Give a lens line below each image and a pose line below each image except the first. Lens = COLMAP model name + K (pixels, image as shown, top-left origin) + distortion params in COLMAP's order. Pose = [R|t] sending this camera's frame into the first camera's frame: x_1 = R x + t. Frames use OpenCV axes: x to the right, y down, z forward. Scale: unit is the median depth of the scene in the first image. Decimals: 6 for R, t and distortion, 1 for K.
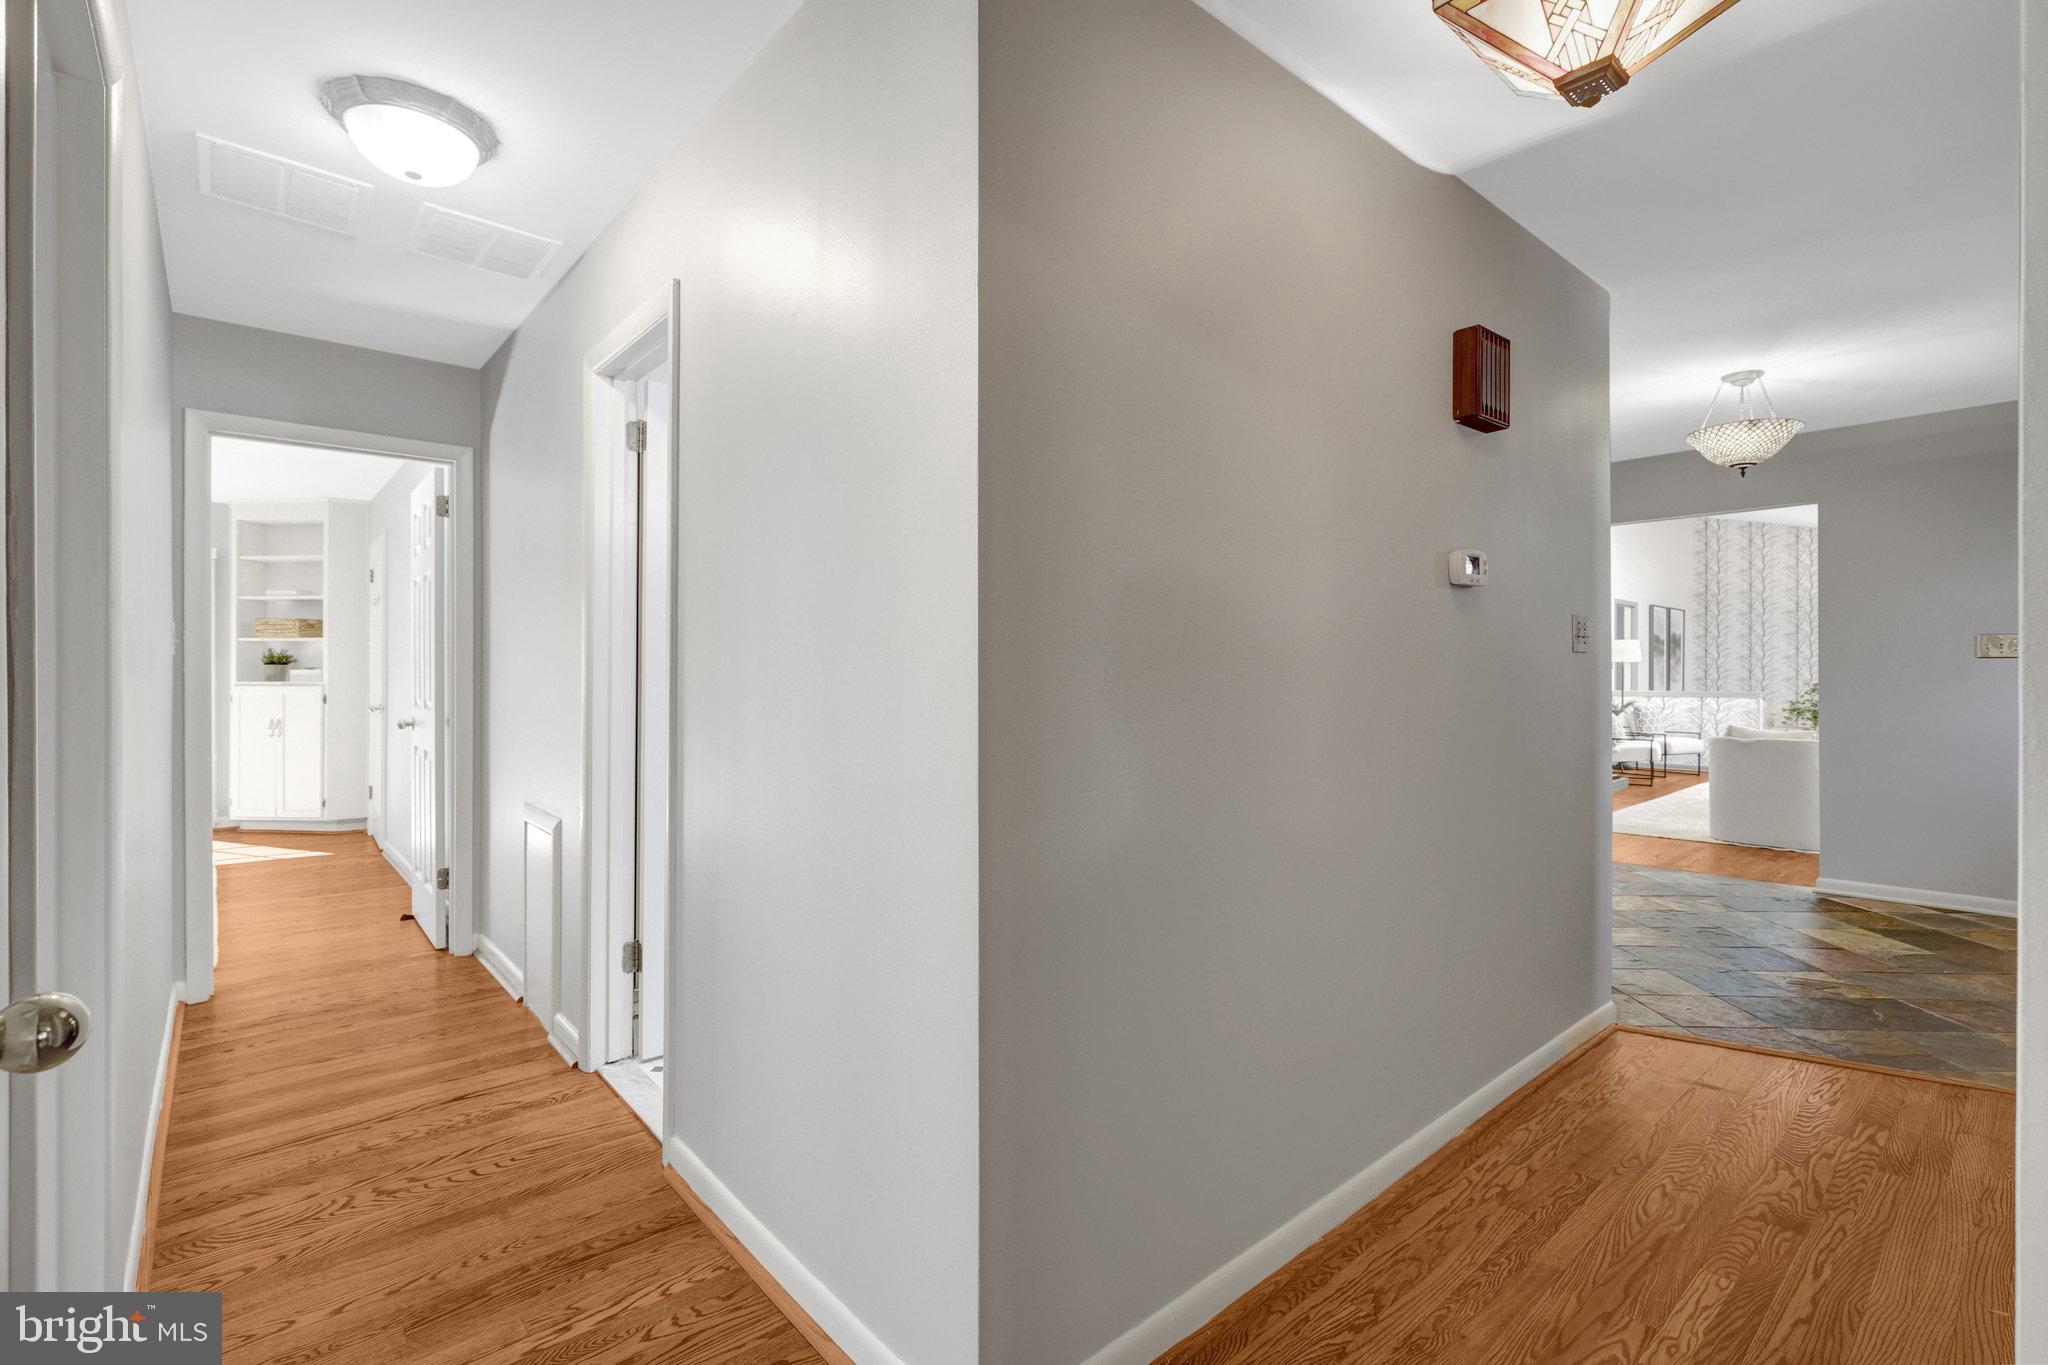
lens RADIAL K [[920.0, 0, 1017.1], [0, 920.0, 678.2], [0, 0, 1]] dist [0.000602, -0.000049]
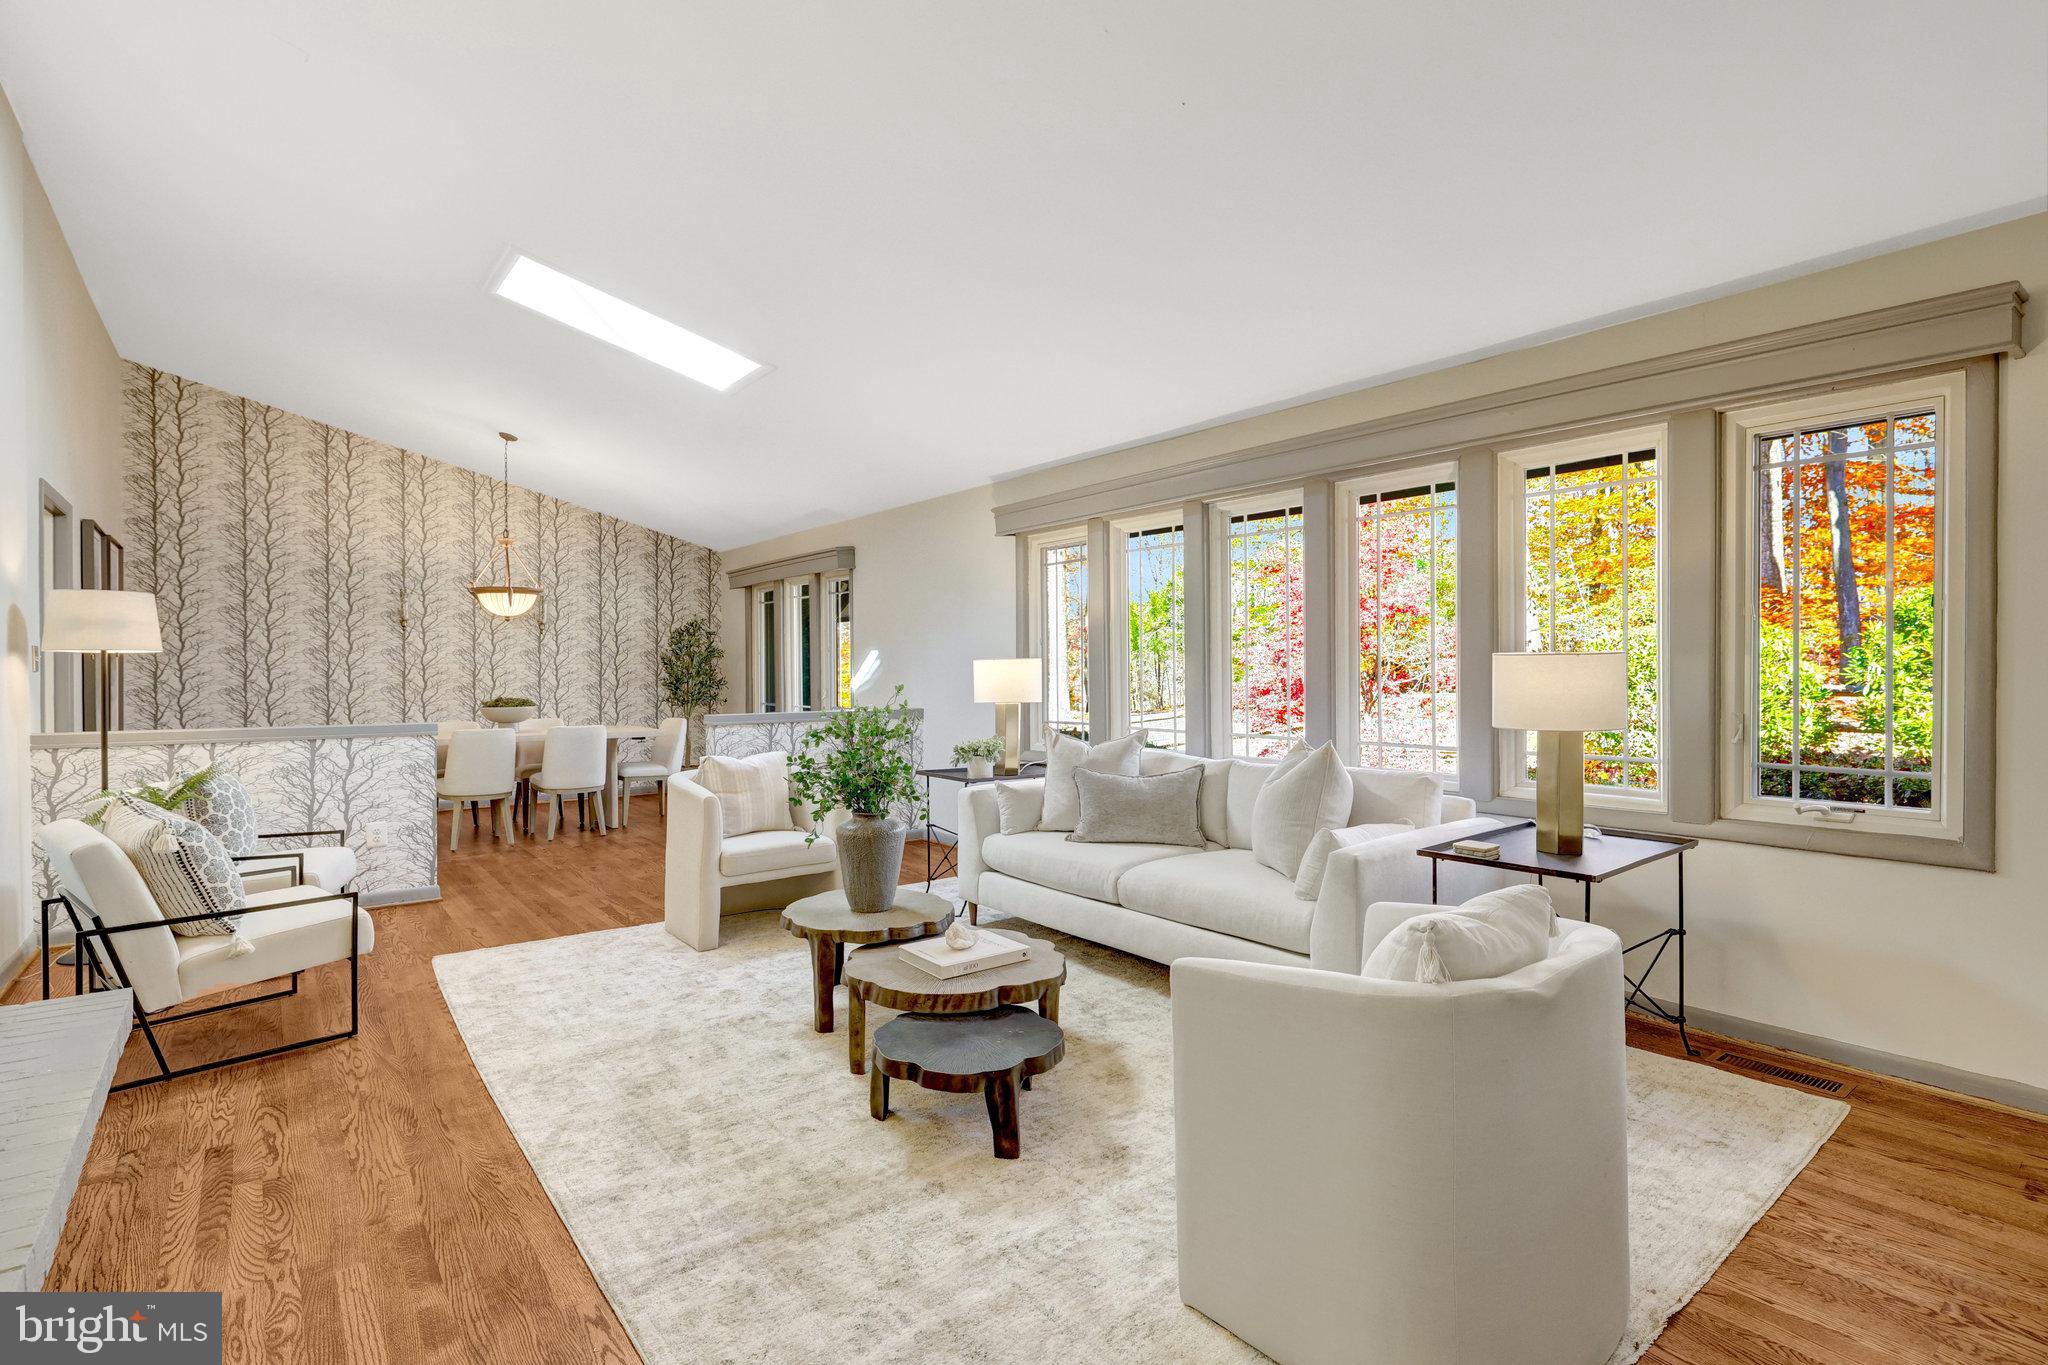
lens RADIAL K [[978.8, 0, 1028.1], [0, 978.8, 679.8], [0, 0, 1]] dist [-0.000596, -0.000087]
pose [[0.044563, -0.007107, 0.998981, 0.277978], [0.004131, 0.999967, 0.006930, -0.008175], [-0.998998, 0.003818, 0.044590, 0.586182]]
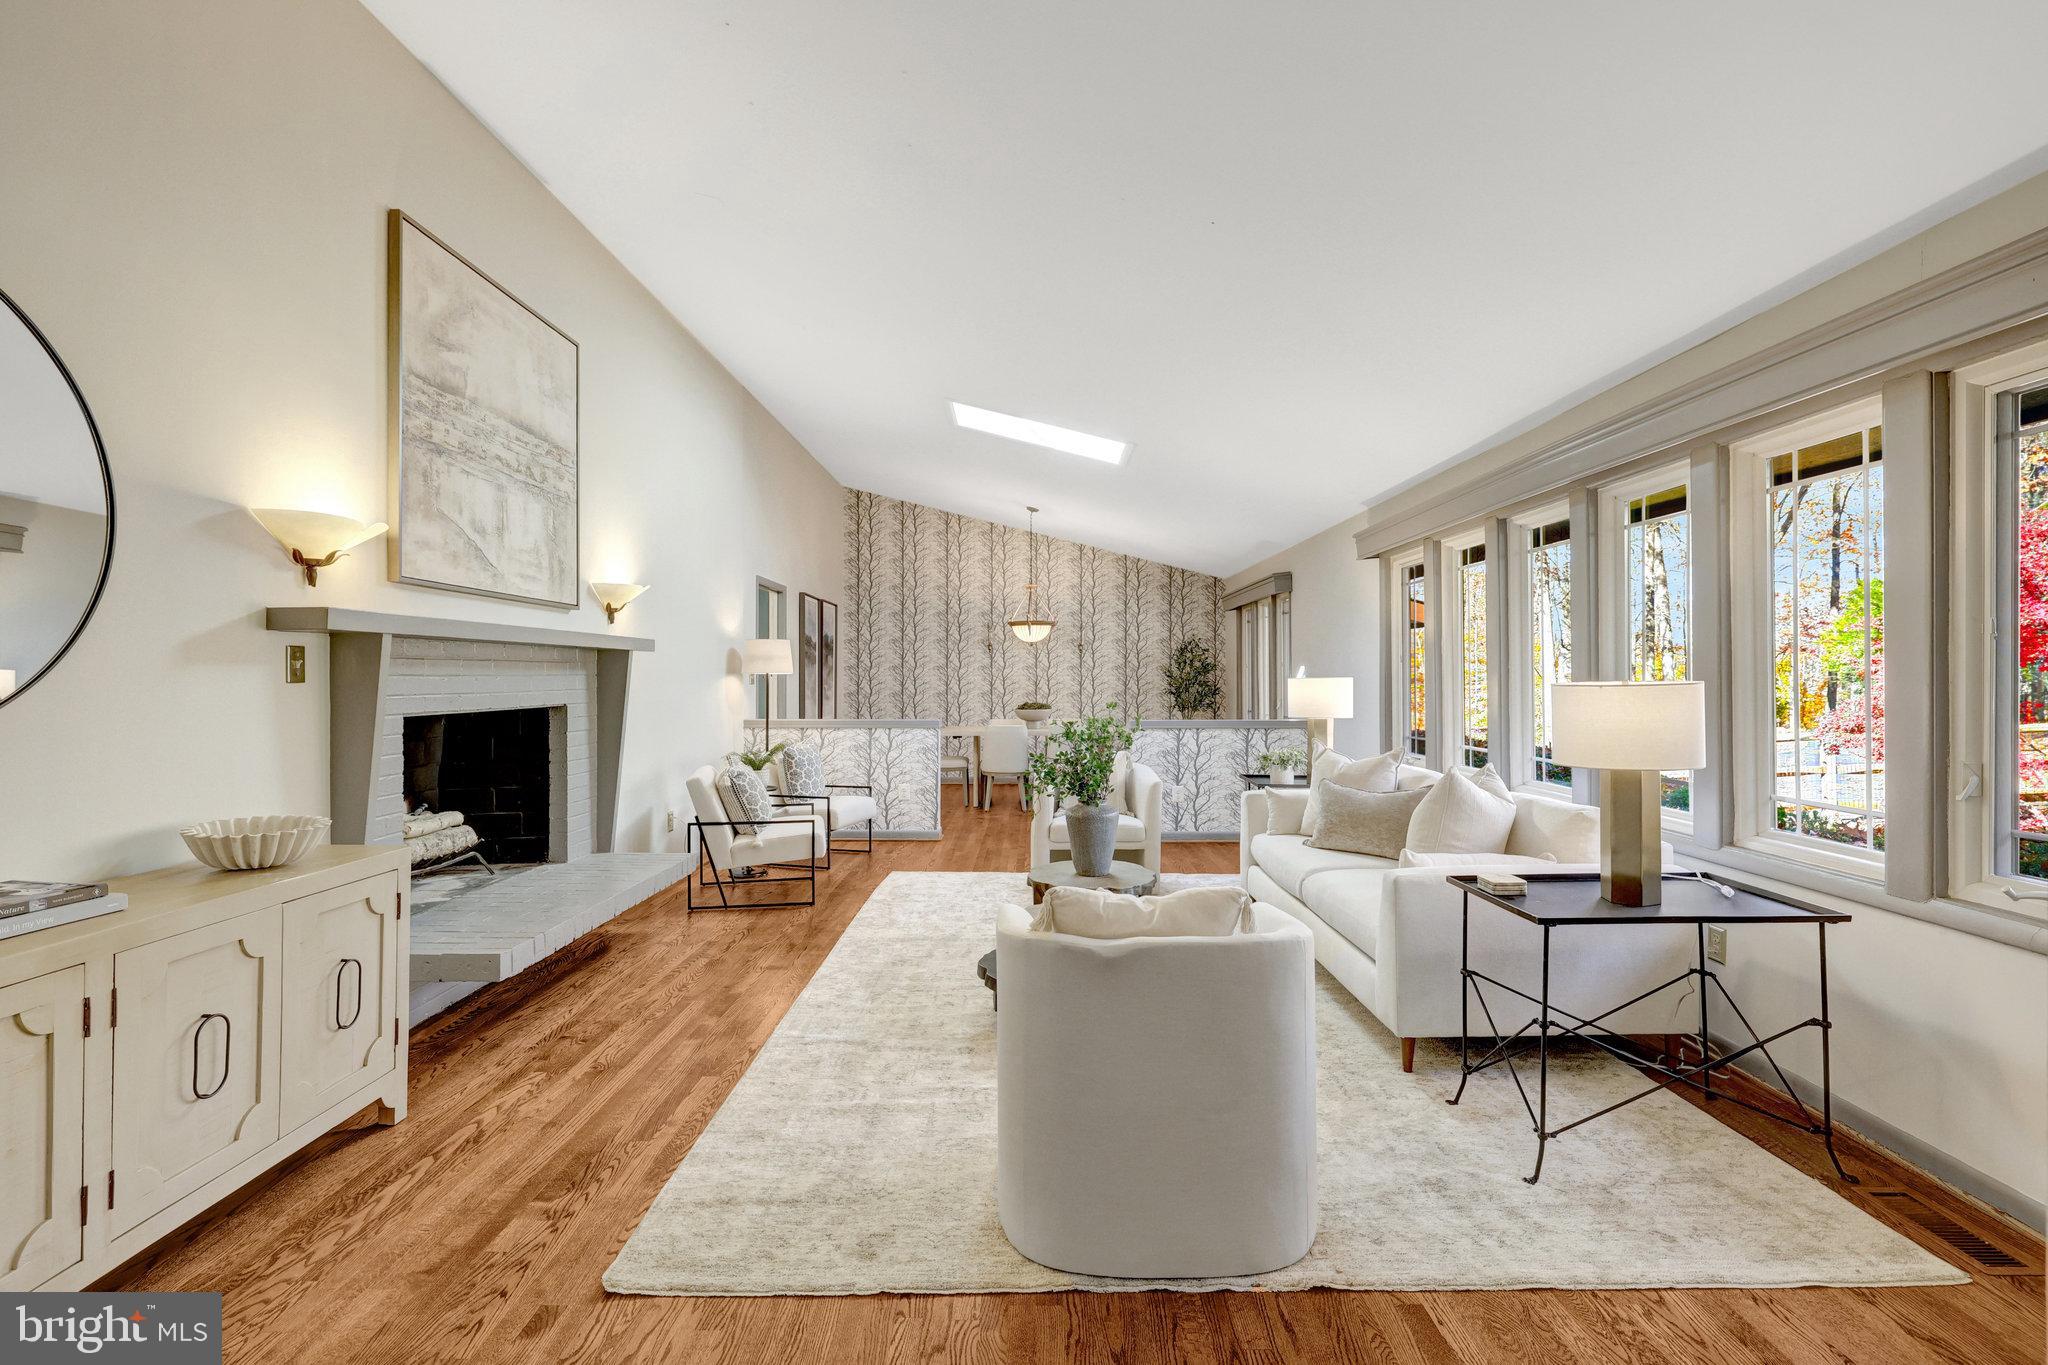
lens RADIAL K [[935.2, 0, 1024.0], [0, 935.2, 682.5], [0, 0, 1]] dist [-0.001248, -0.000031]
pose [[0.658926, -0.002295, 0.752205, 0.277593], [-0.000058, 0.999995, 0.003102, -0.013448], [-0.752208, -0.002087, 0.658922, 0.423486]]
